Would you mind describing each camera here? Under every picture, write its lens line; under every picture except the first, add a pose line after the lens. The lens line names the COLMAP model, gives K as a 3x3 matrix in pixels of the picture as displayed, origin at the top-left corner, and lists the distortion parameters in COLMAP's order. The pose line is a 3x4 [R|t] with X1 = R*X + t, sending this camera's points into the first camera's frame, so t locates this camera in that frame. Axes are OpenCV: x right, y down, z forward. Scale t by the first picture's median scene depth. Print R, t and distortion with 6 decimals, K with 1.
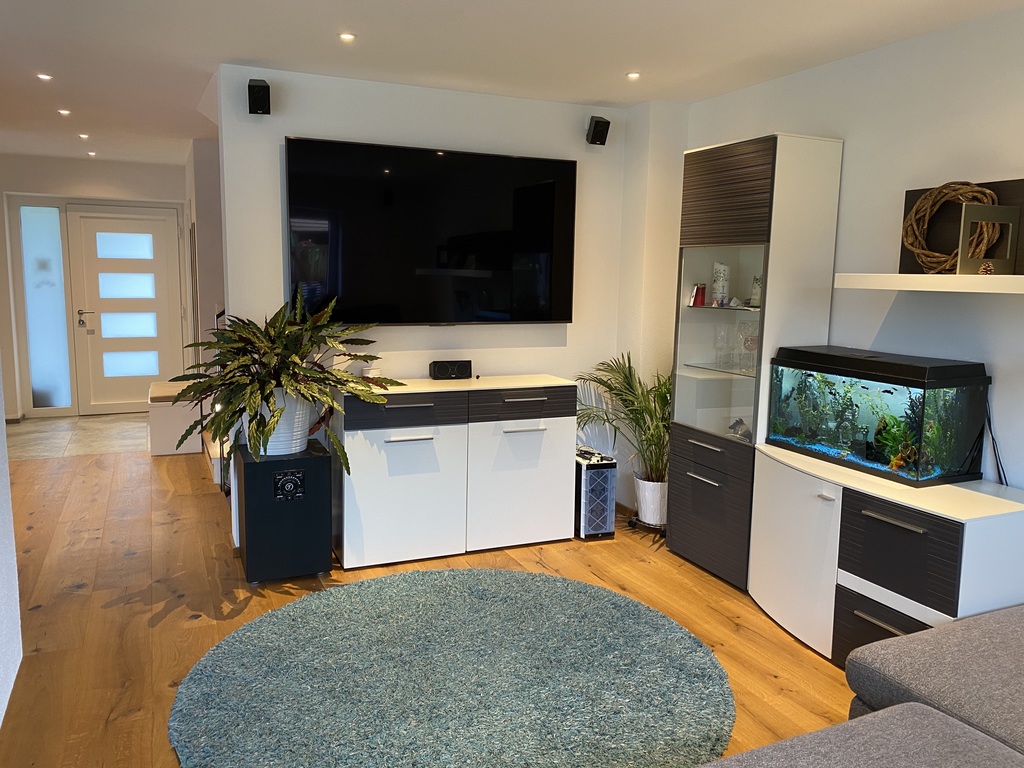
lens RADIAL K [[776.9, 0, 512.0], [0, 776.9, 384.0], [0, 0, 1]] dist [0.000889, -0.003607]
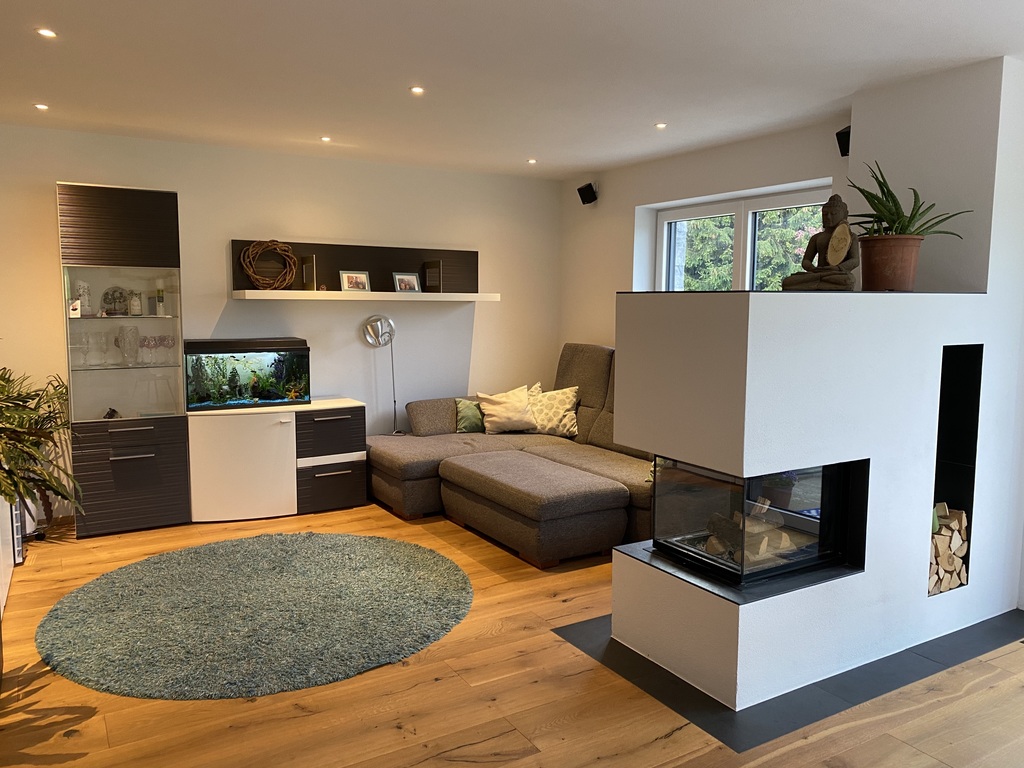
lens RADIAL K [[789.7, 0, 512.0], [0, 789.7, 384.0], [0, 0, 1]] dist [0.027865, -0.007062]
pose [[-0.110932, -0.124482, 0.986001, -1.208060], [0.134566, 0.981106, 0.139004, -0.097588], [-0.984676, 0.148103, -0.092085, 0.585408]]
